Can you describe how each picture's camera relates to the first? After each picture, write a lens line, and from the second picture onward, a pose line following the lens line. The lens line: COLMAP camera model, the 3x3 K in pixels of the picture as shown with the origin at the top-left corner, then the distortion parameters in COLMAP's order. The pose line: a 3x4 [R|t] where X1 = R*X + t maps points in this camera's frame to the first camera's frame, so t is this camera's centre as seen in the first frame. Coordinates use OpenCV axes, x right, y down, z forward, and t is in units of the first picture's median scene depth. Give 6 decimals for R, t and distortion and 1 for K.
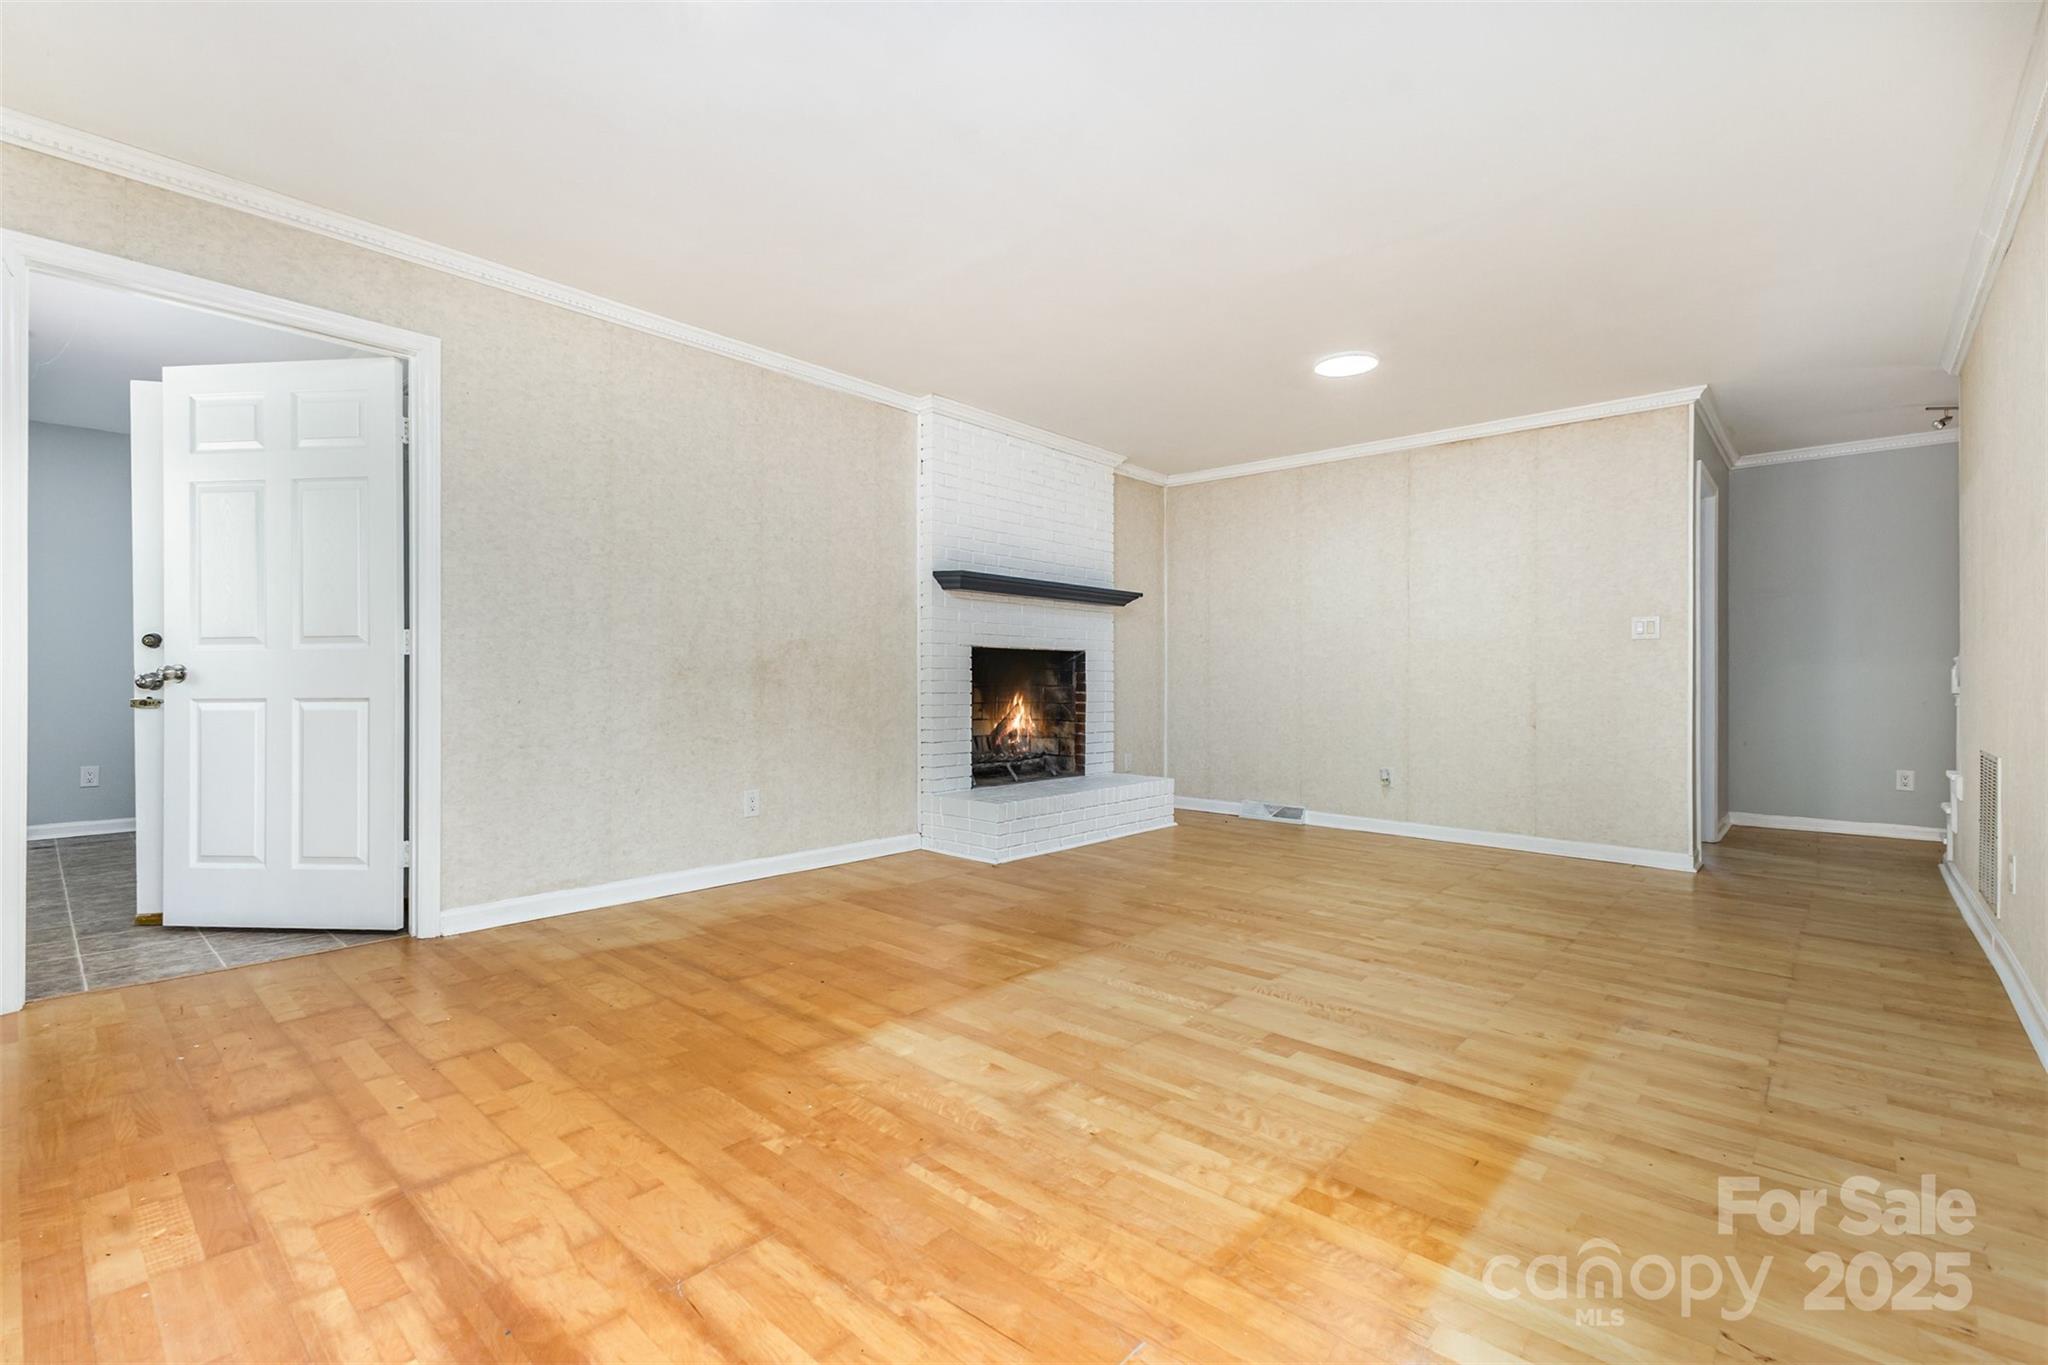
lens RADIAL K [[902.9, 0, 1032.0], [0, 902.9, 685.4], [0, 0, 1]] dist [0.018231, 0.000078]
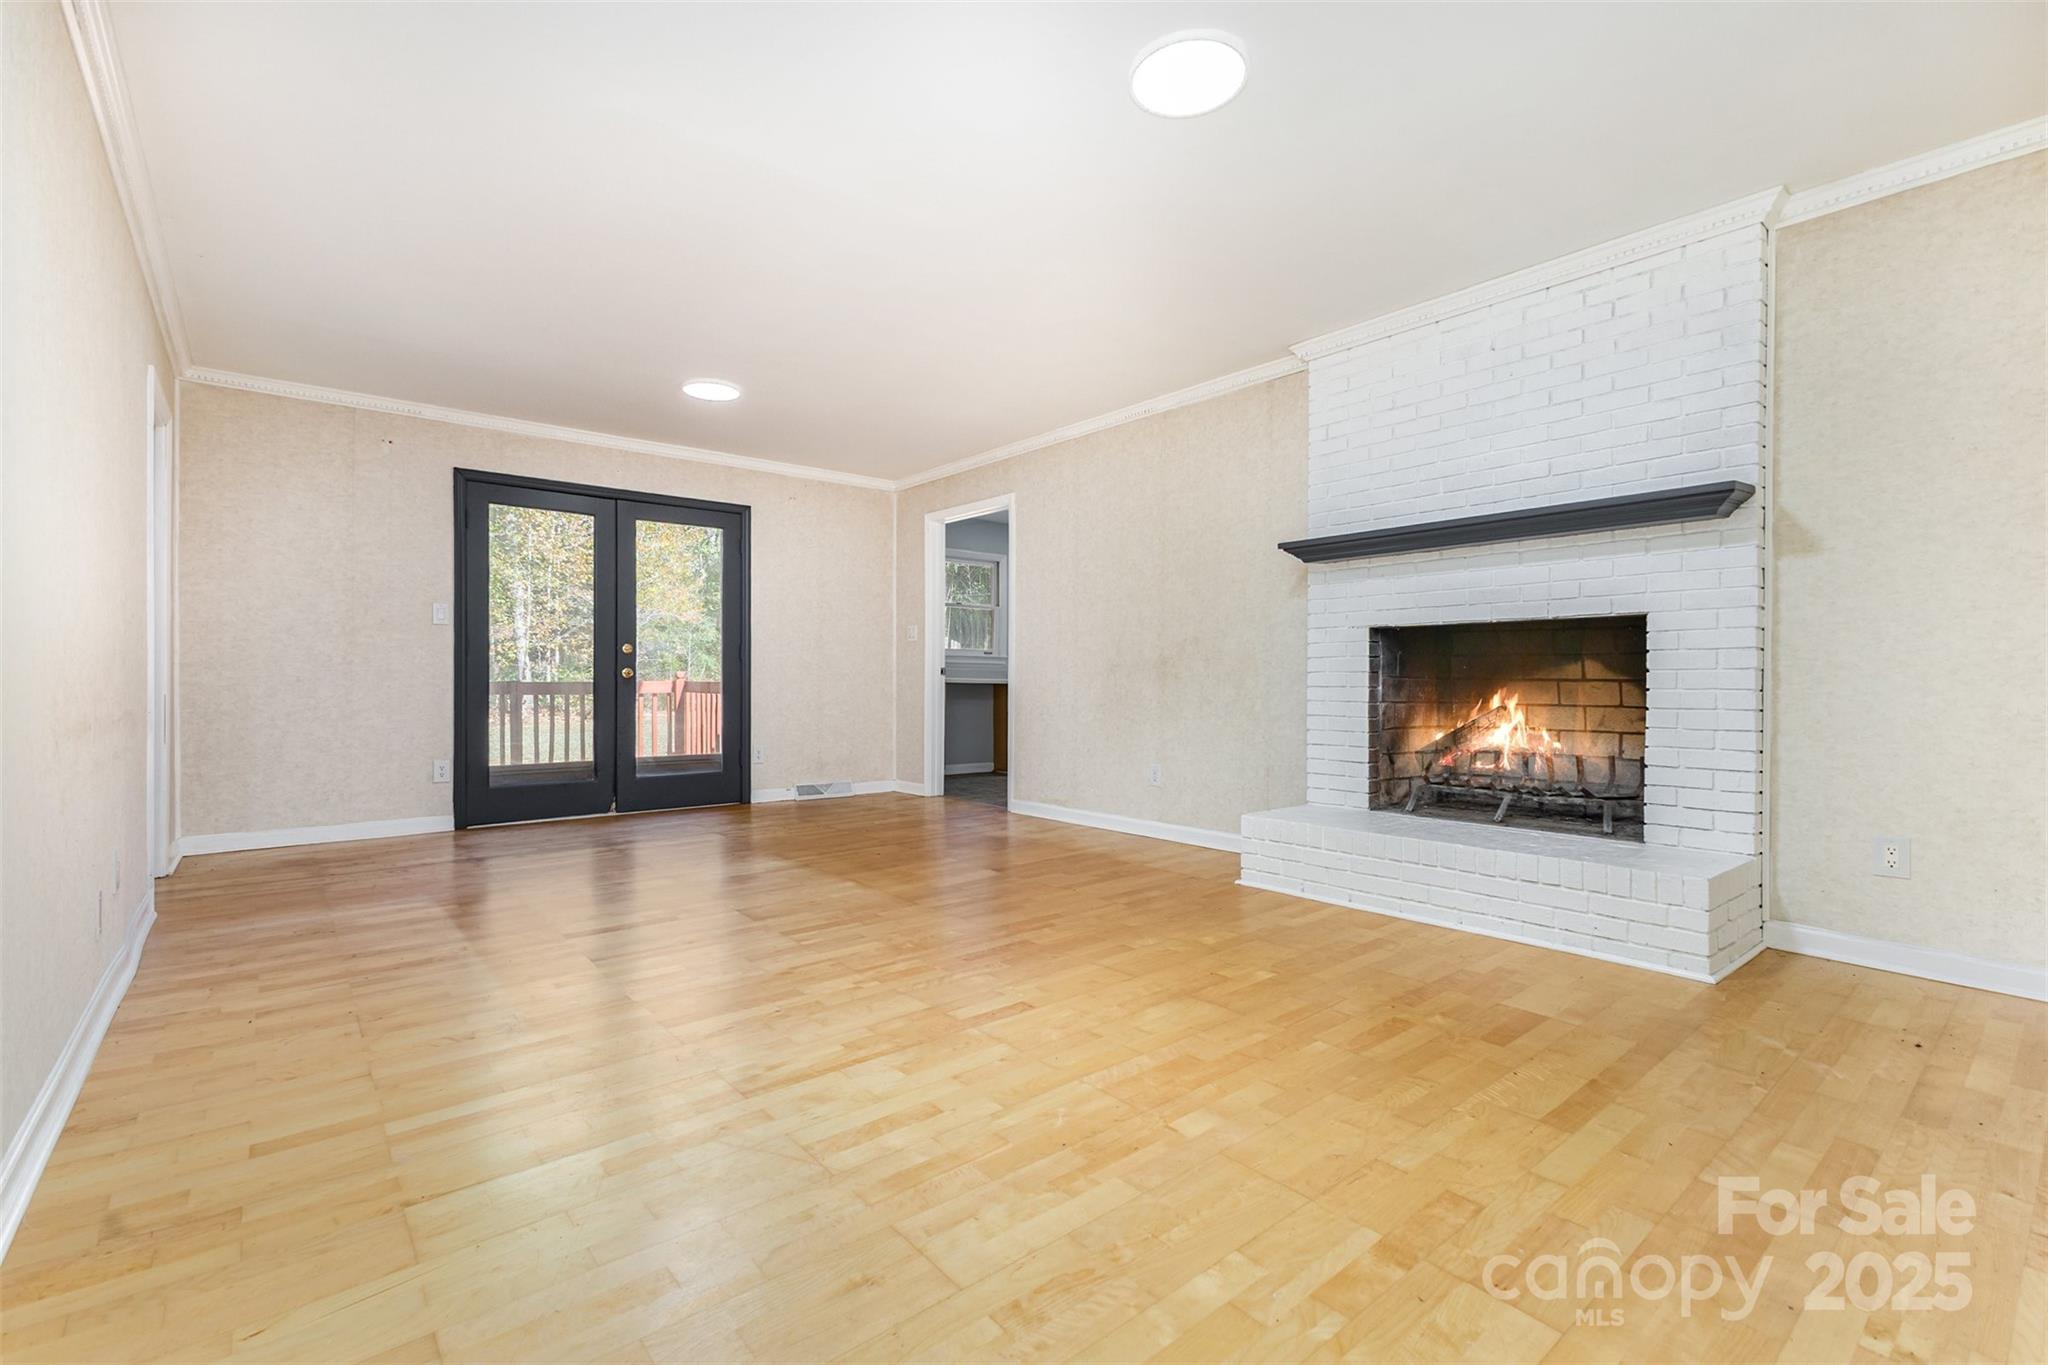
lens RADIAL K [[902.9, 0, 1027.4], [0, 902.9, 682.9], [0, 0, 1]] dist [0.018231, 0.000078]
pose [[-0.140146, -0.001384, -0.990130, 0.787329], [-0.009366, 0.999956, -0.000072, 0.007162], [0.990087, 0.009264, -0.140153, 0.861921]]
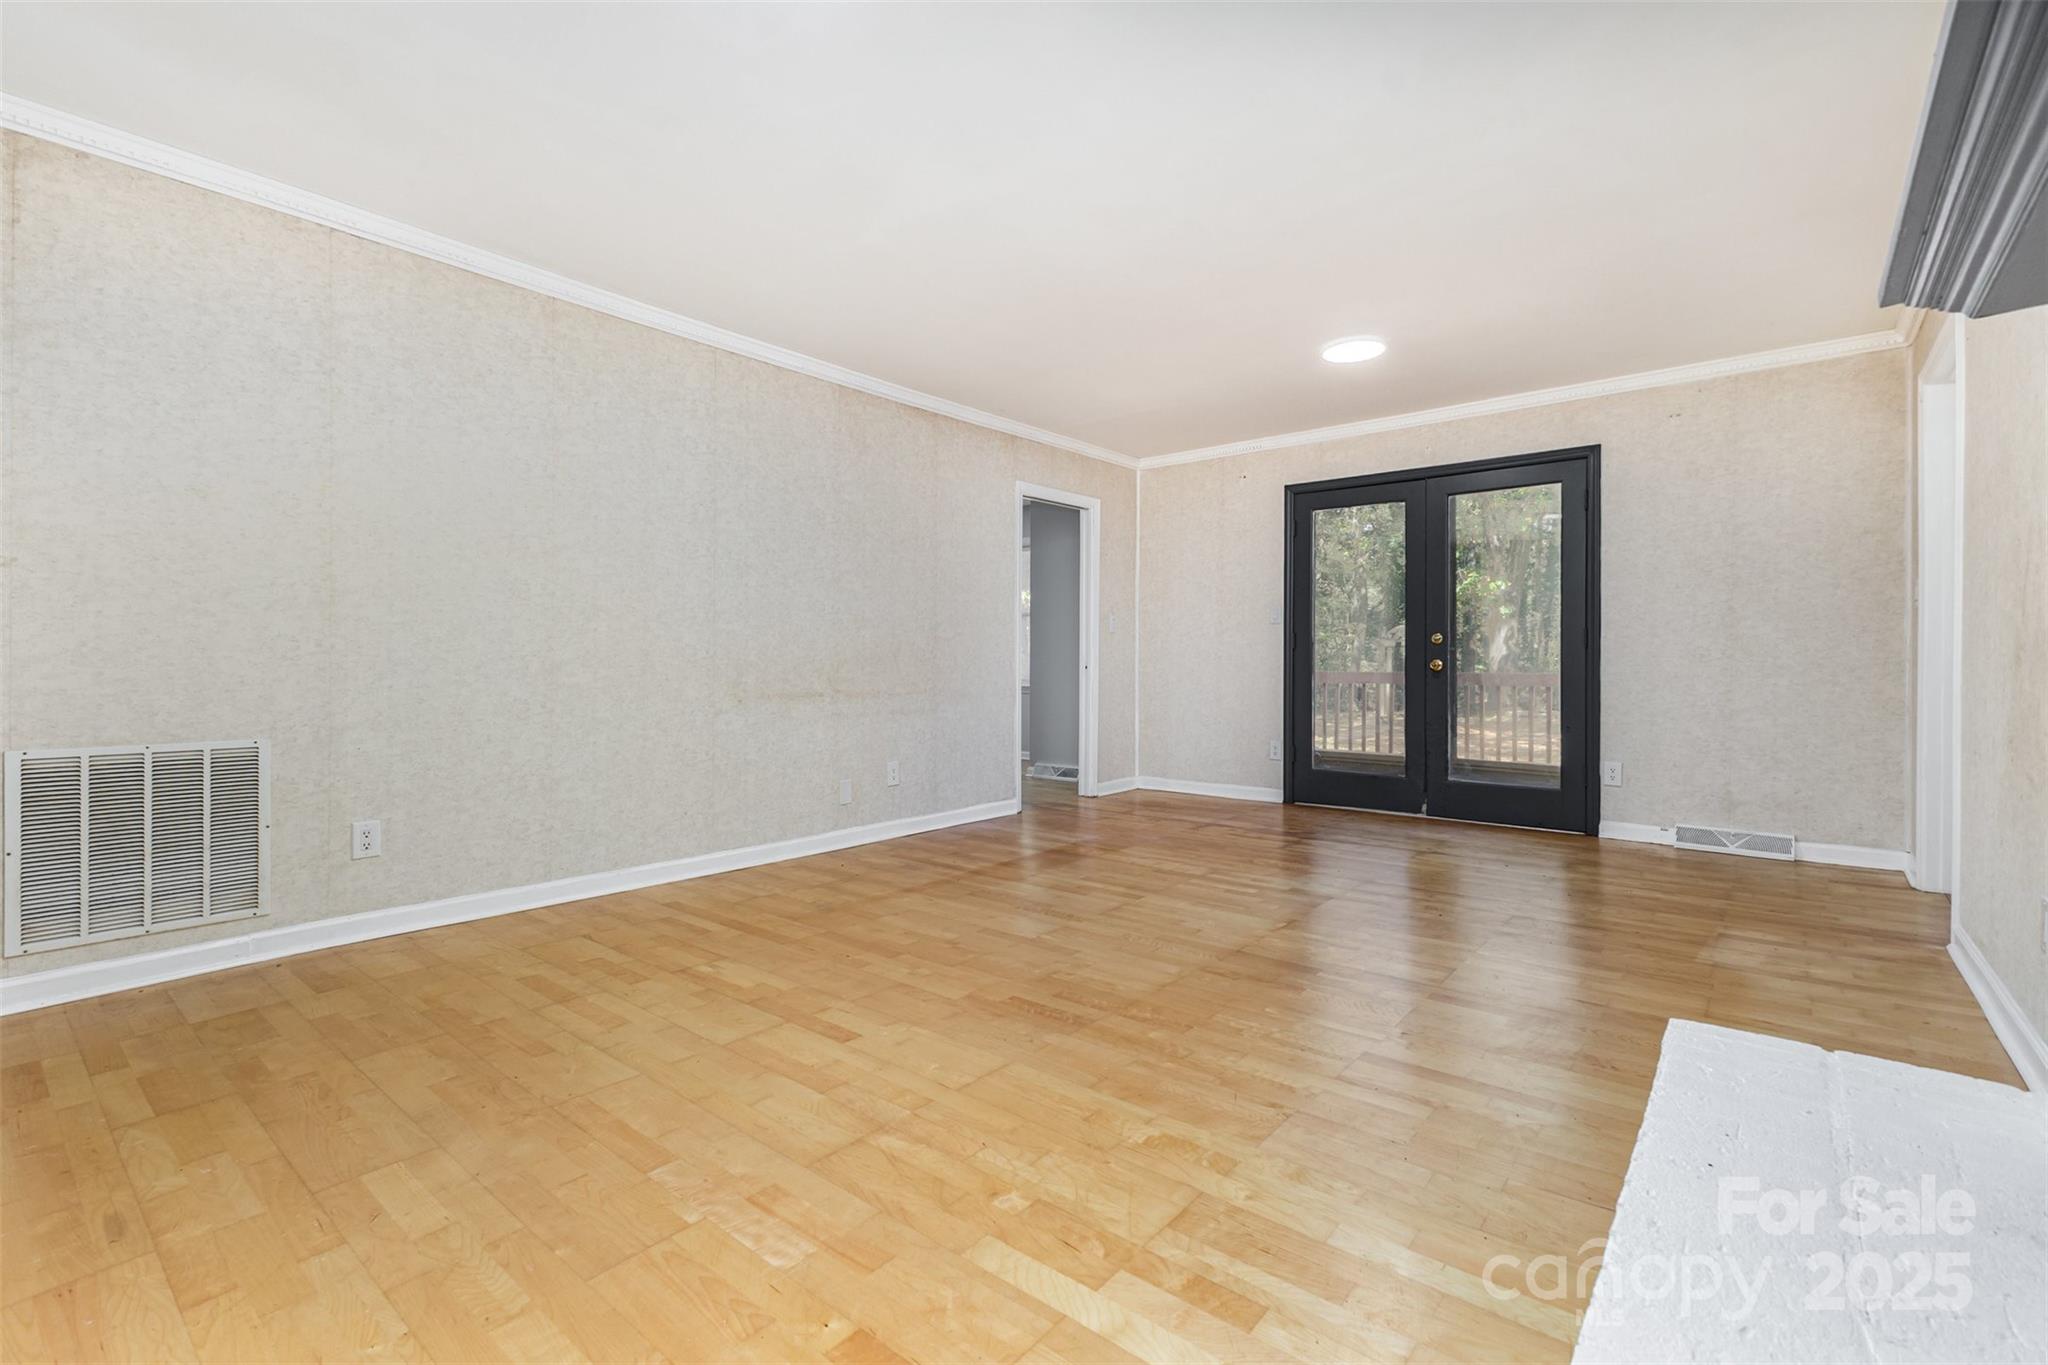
lens RADIAL K [[902.9, 0, 1023.7], [0, 902.9, 666.6], [0, 0, 1]] dist [0.018231, 0.000078]
pose [[-0.999073, -0.014833, -0.040402, 0.499574], [-0.014931, 0.999886, 0.002112, 0.006496], [0.040367, 0.002714, -0.999181, 1.059633]]
